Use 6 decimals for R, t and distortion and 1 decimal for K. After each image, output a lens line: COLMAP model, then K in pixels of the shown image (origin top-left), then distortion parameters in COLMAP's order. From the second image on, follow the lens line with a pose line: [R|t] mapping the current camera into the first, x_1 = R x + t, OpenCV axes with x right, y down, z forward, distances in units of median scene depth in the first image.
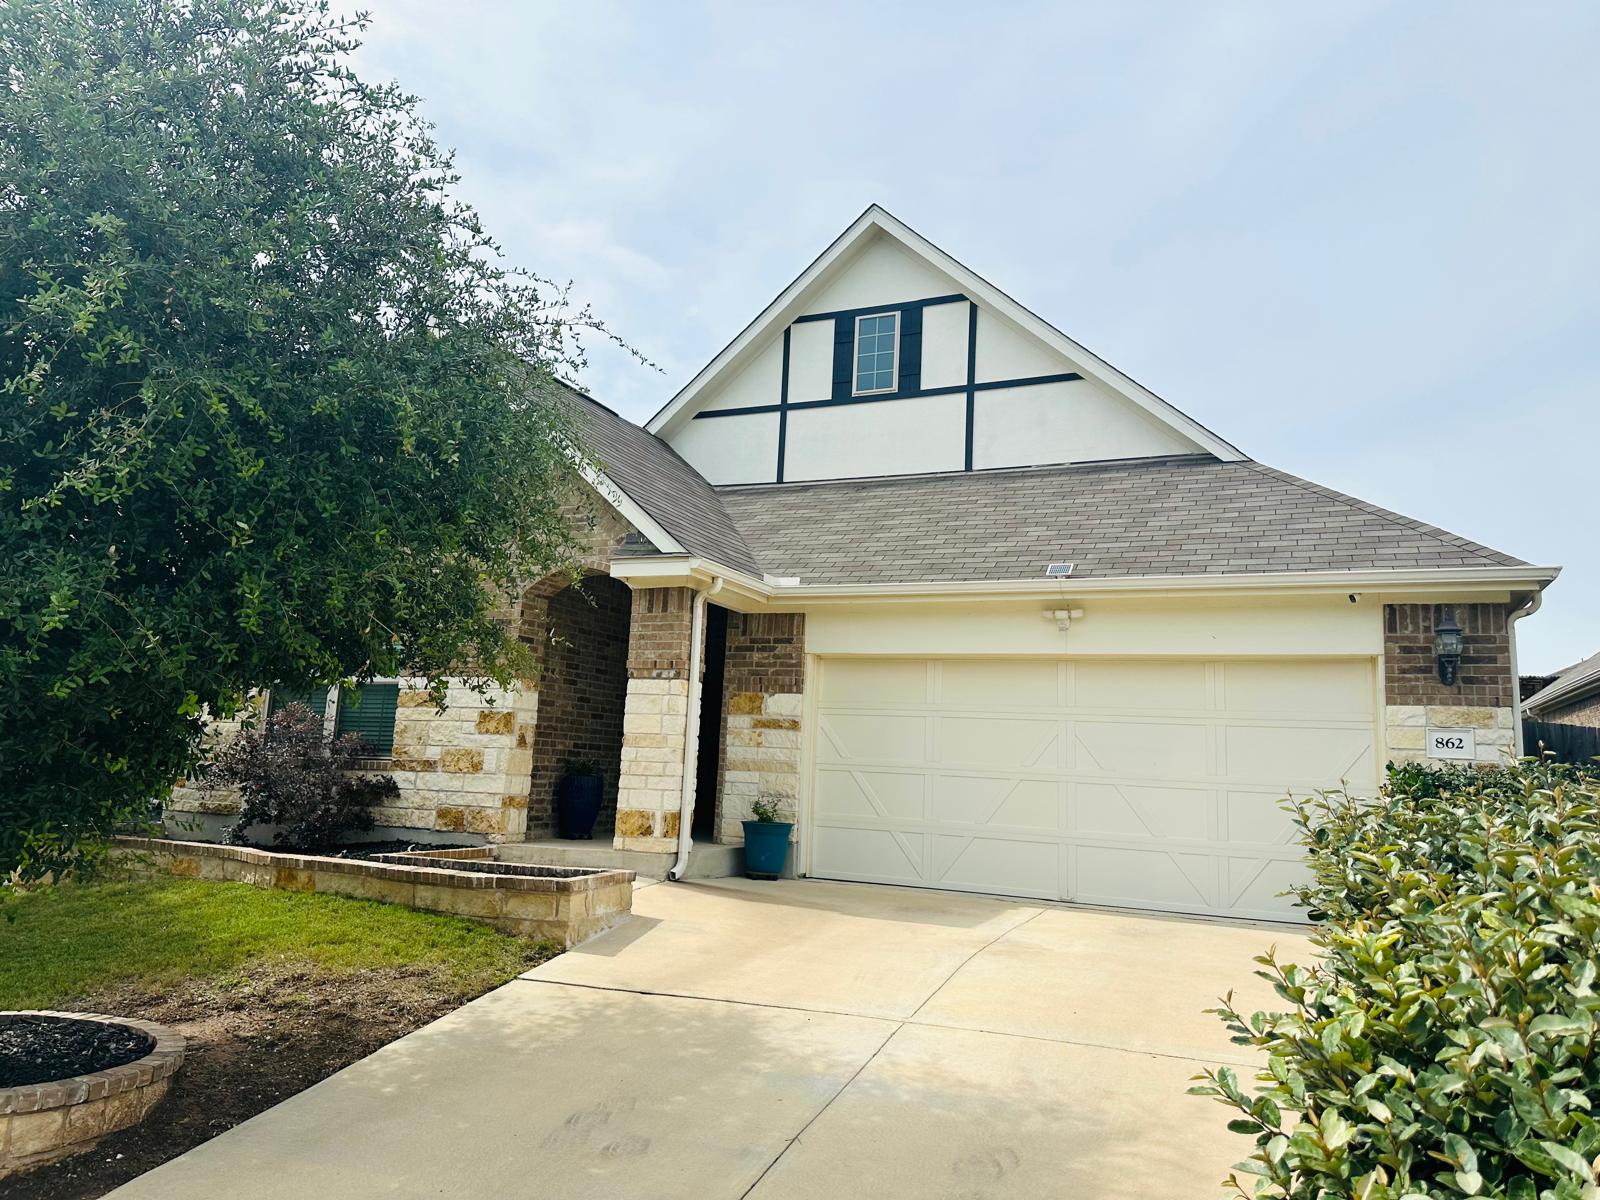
lens RADIAL K [[1132.9, 0, 817.3], [0, 1132.9, 585.9], [0, 0, 1]] dist [0.043504, -0.041180]
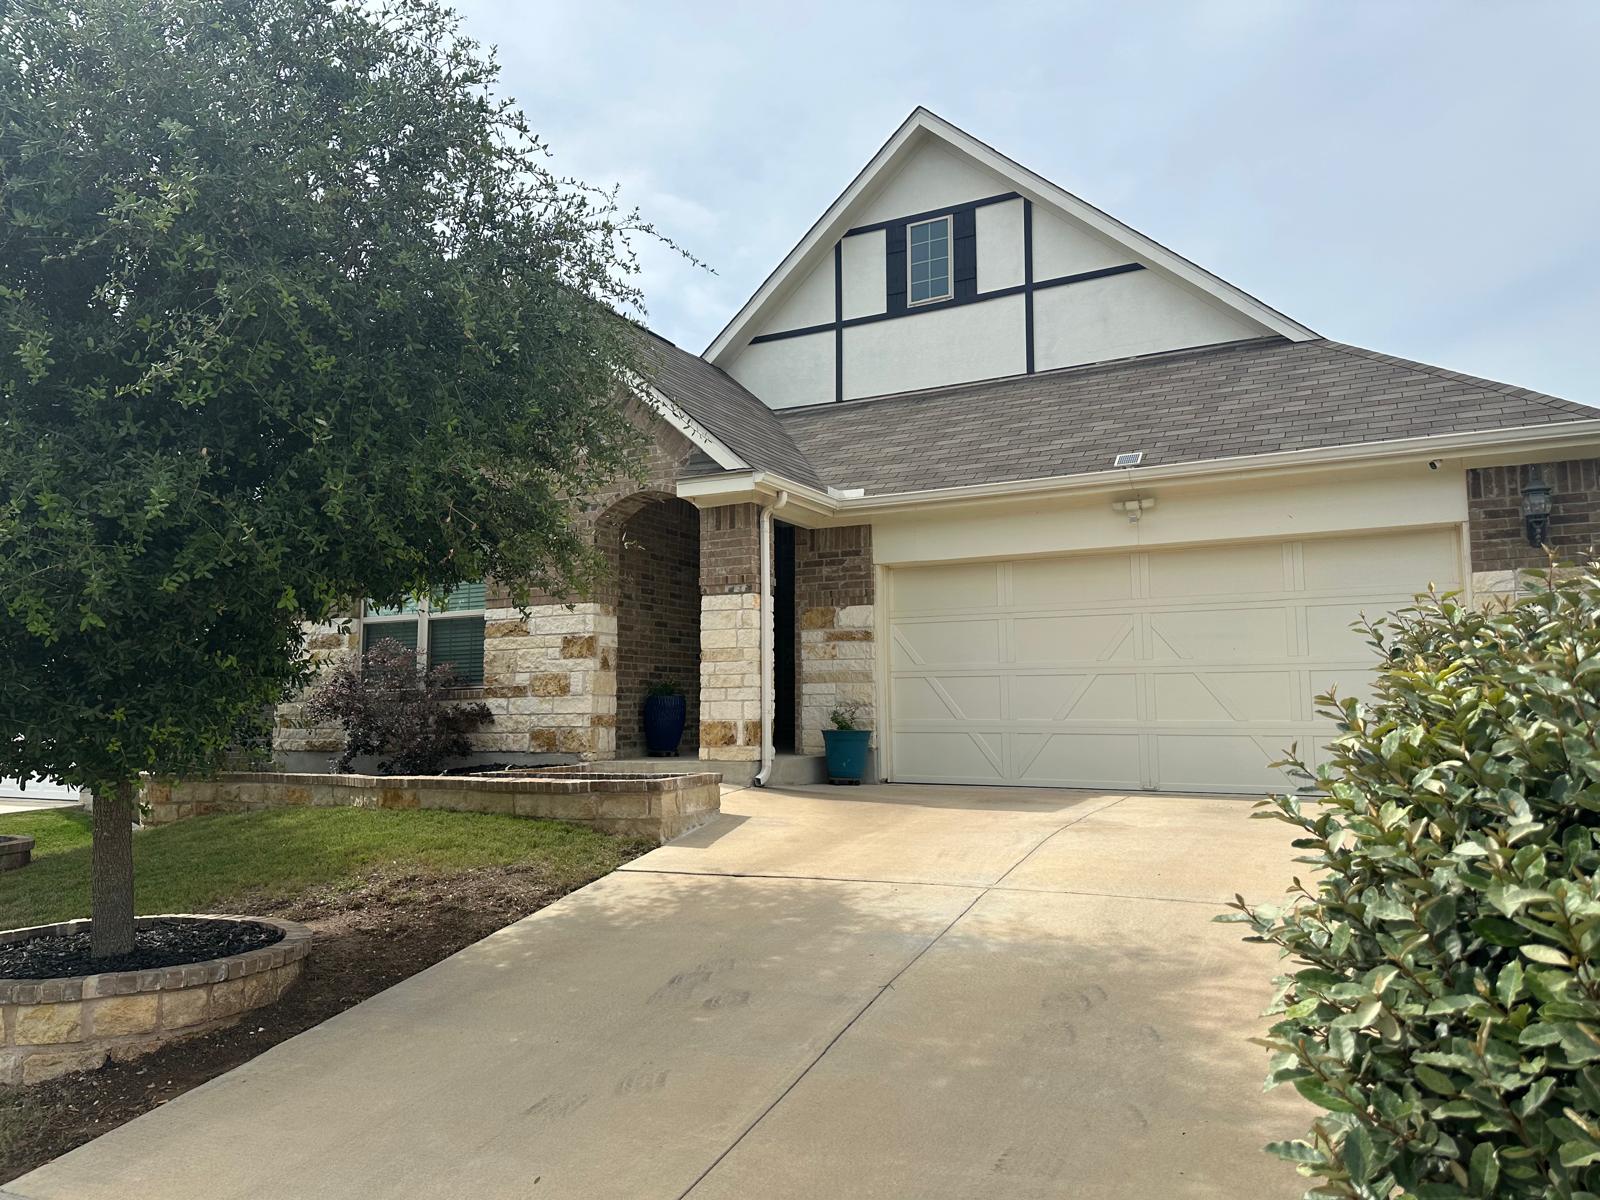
lens RADIAL K [[1132.9, 0, 817.0], [0, 1132.9, 590.9], [0, 0, 1]] dist [0.043504, -0.041180]
pose [[0.996278, -0.057862, -0.063894, 0.001729], [0.061311, 0.996689, 0.053397, 0.032402], [0.060593, -0.057116, 0.996527, -0.008245]]
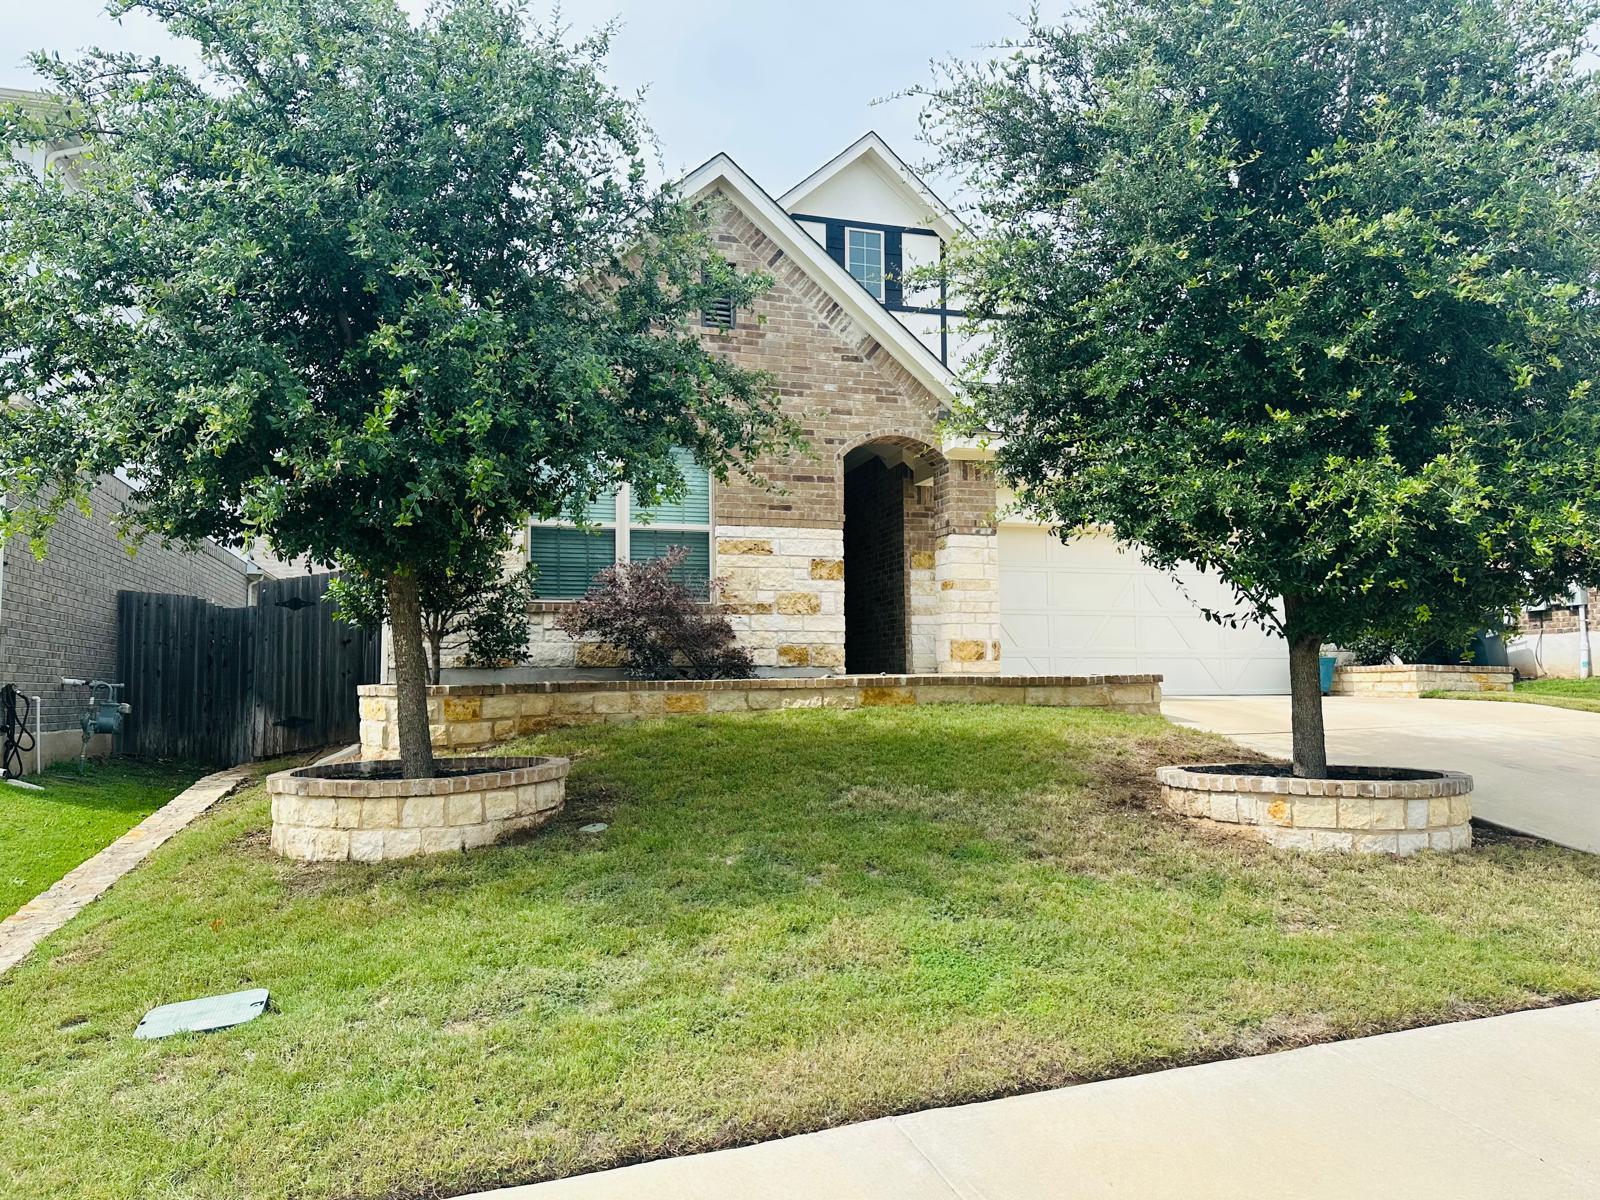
lens RADIAL K [[1132.9, 0, 804.0], [0, 1132.9, 610.6], [0, 0, 1]] dist [0.043504, -0.041180]
pose [[0.765772, -0.003865, 0.643100, -1.167668], [-0.068514, 0.993801, 0.087556, 0.074748], [-0.639452, -0.111109, 0.760760, 0.194277]]
